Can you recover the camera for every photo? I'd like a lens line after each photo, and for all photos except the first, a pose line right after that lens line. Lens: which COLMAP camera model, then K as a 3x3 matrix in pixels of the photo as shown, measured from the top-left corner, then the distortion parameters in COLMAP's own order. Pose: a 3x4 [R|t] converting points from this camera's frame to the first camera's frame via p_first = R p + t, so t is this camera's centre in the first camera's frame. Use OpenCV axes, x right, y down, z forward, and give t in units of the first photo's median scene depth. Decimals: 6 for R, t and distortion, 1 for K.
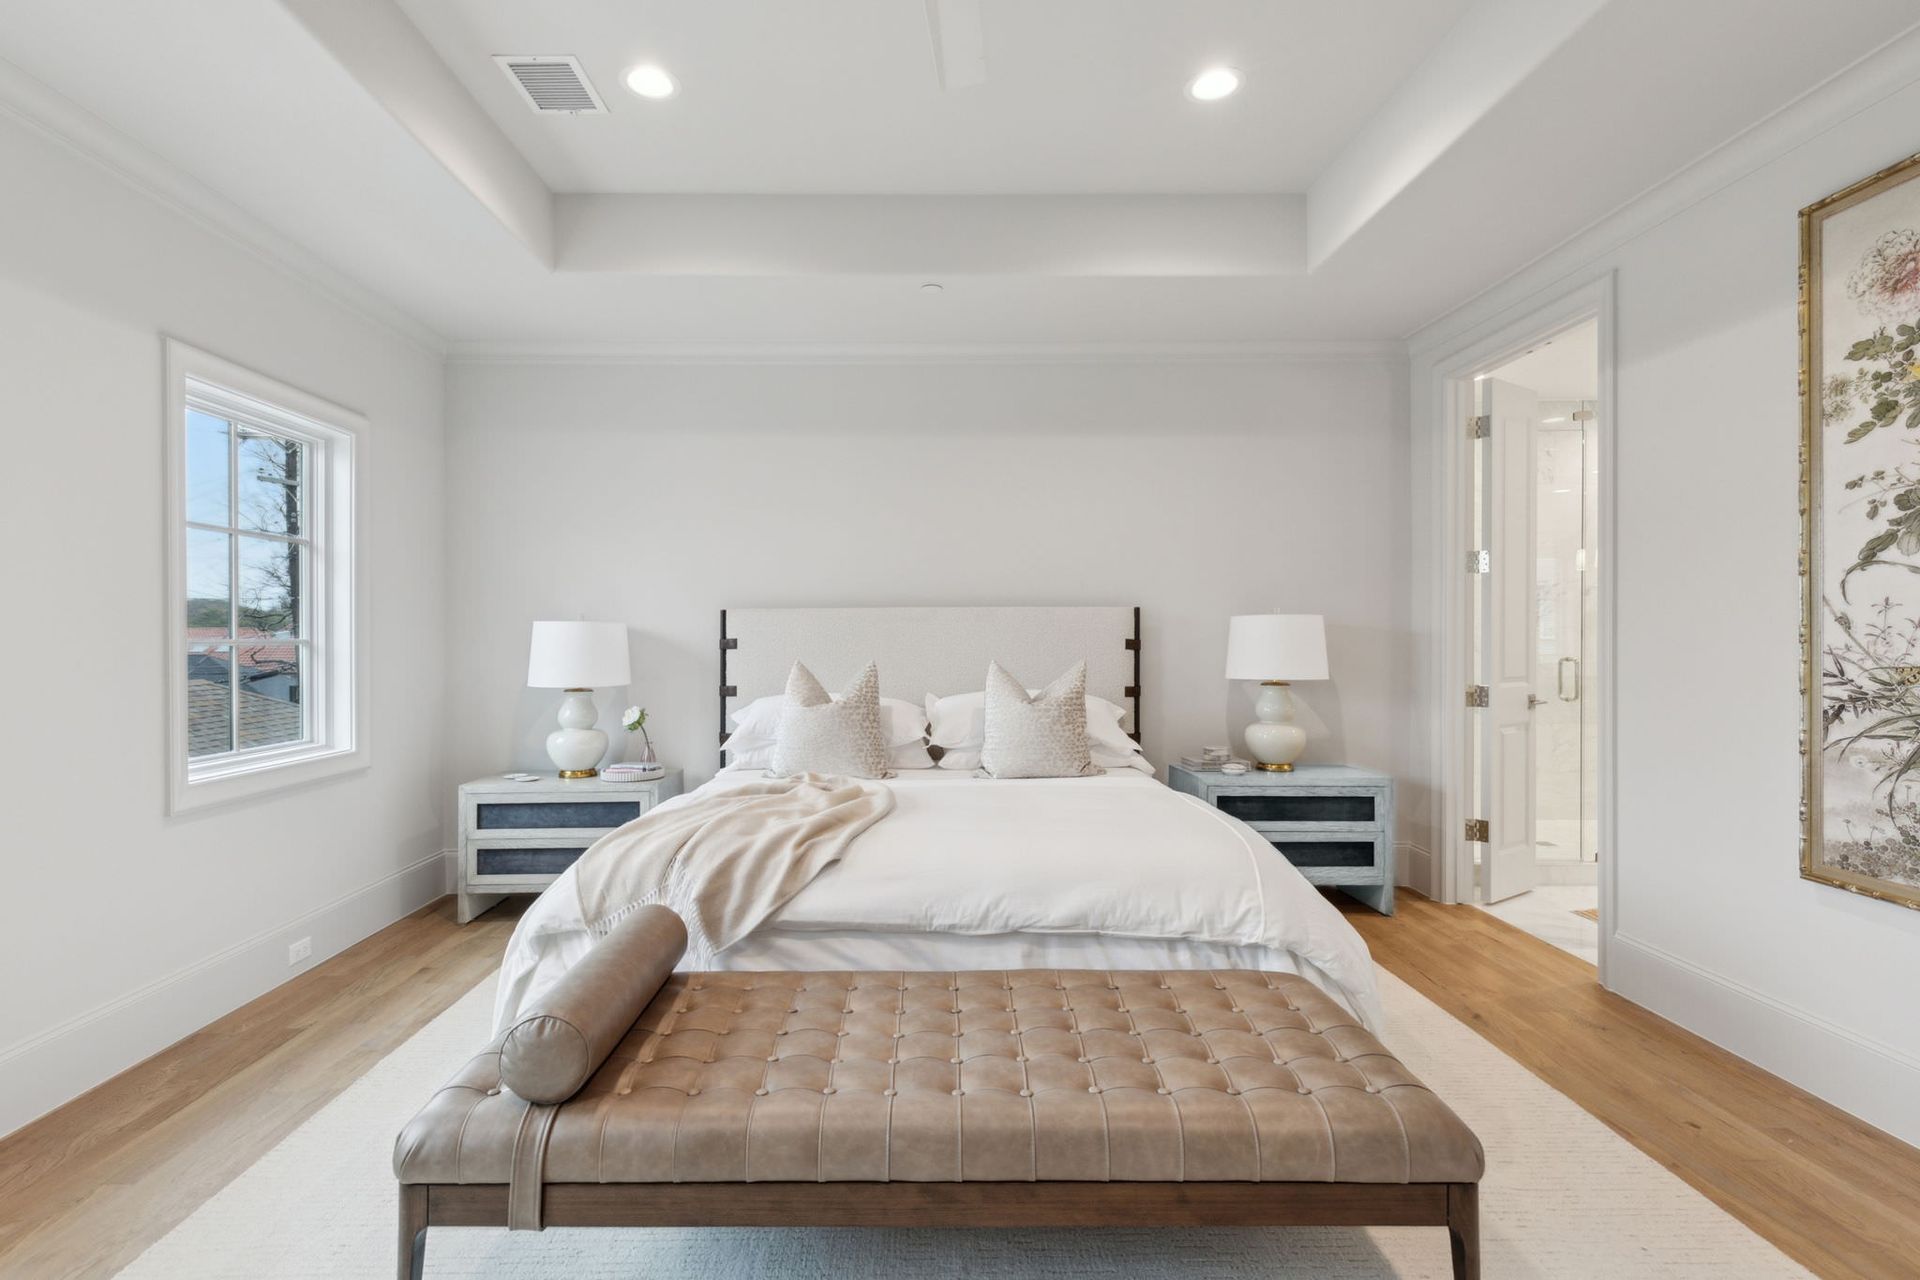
lens RADIAL K [[924.9, 0, 955.0], [0, 924.9, 639.7], [0, 0, 1]] dist [0.009682, 0.000477]
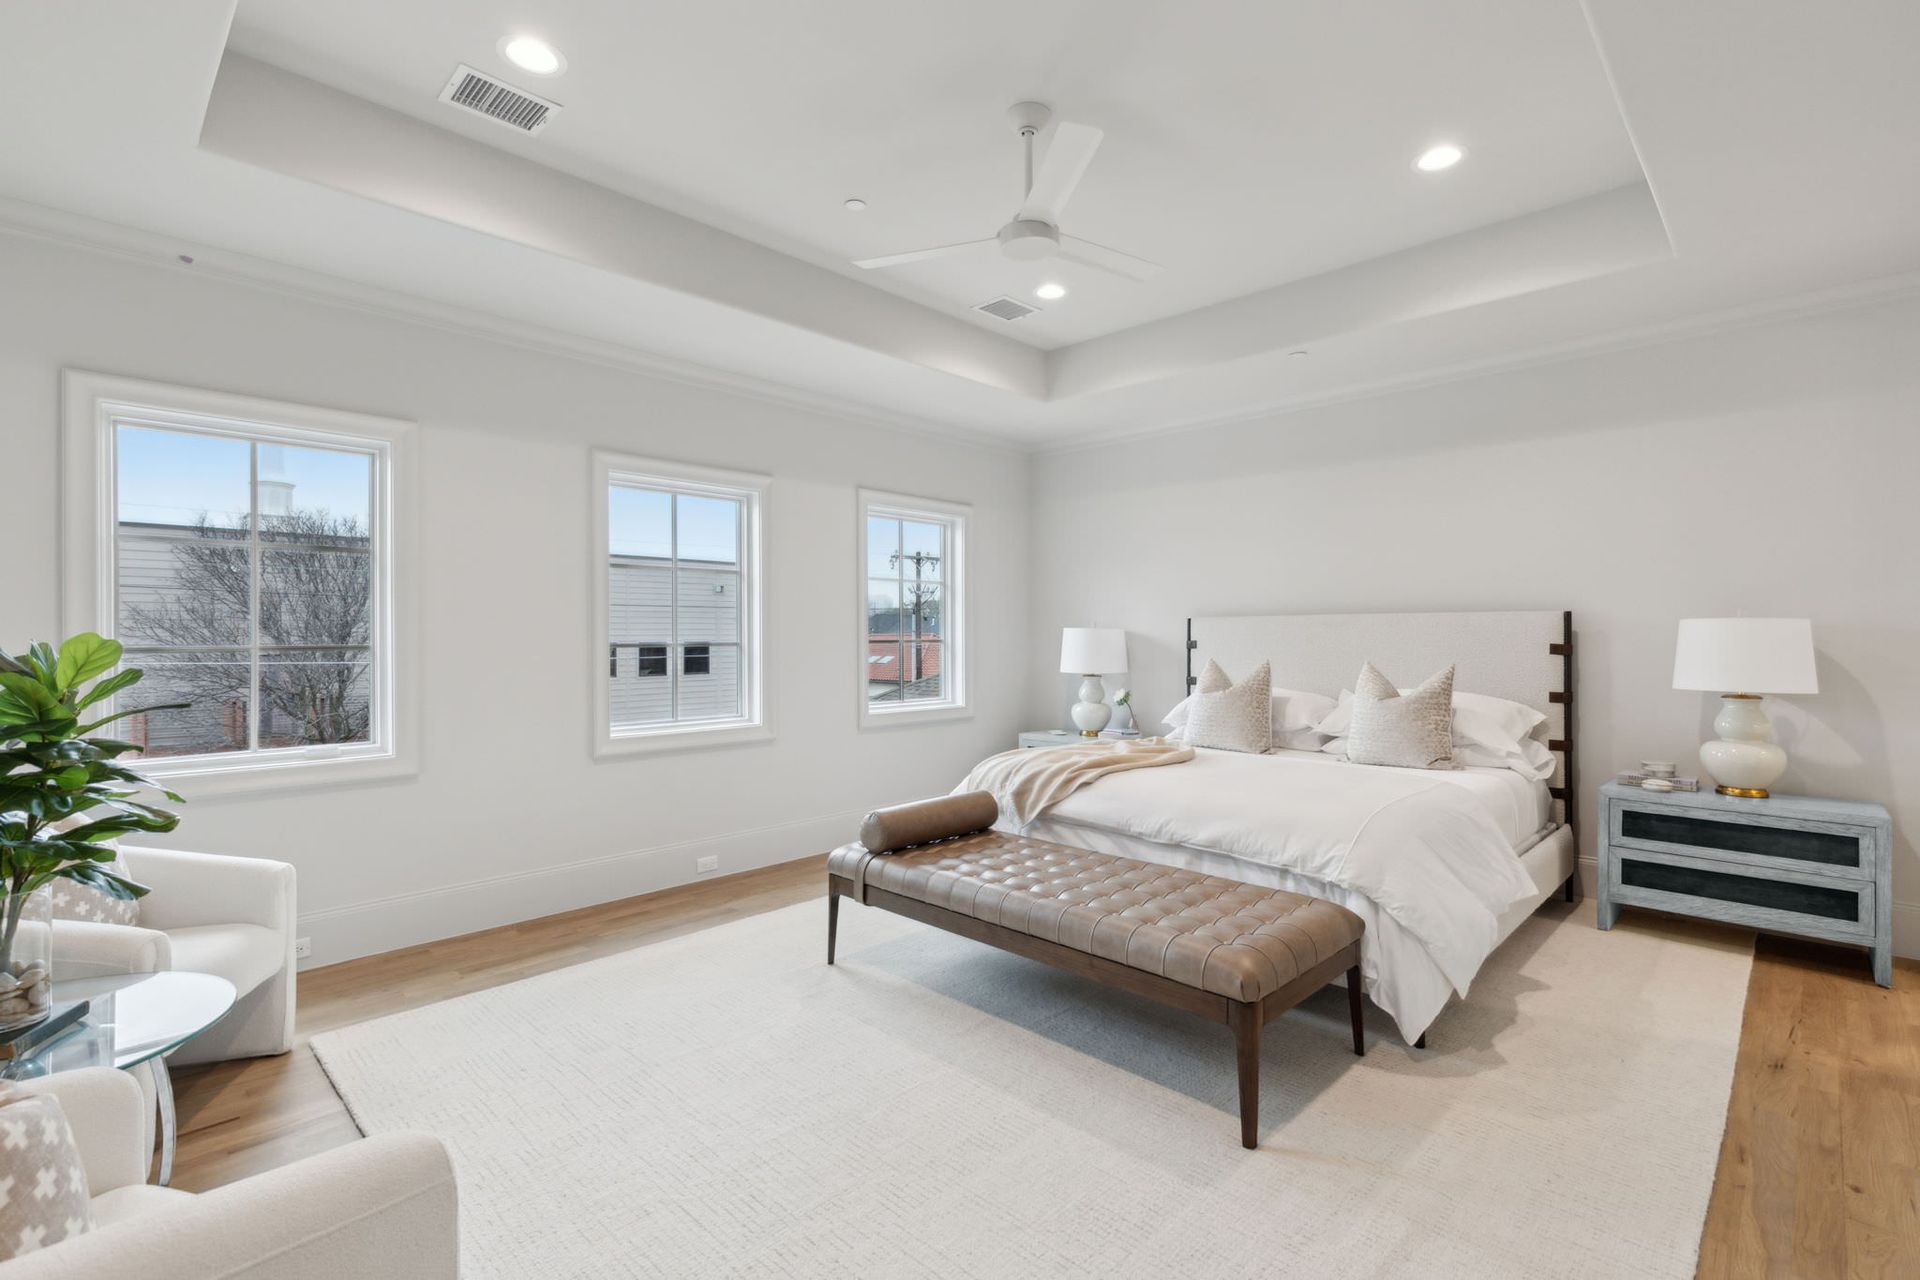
lens RADIAL K [[880.0, 0, 963.7], [0, 880.0, 639.6], [0, 0, 1]] dist [0.017873, 0.000246]
pose [[0.715727, 0.006857, -0.698347, 0.437911], [-0.004869, 0.999976, 0.004829, -0.007548], [0.698363, -0.000056, 0.715743, -0.130363]]
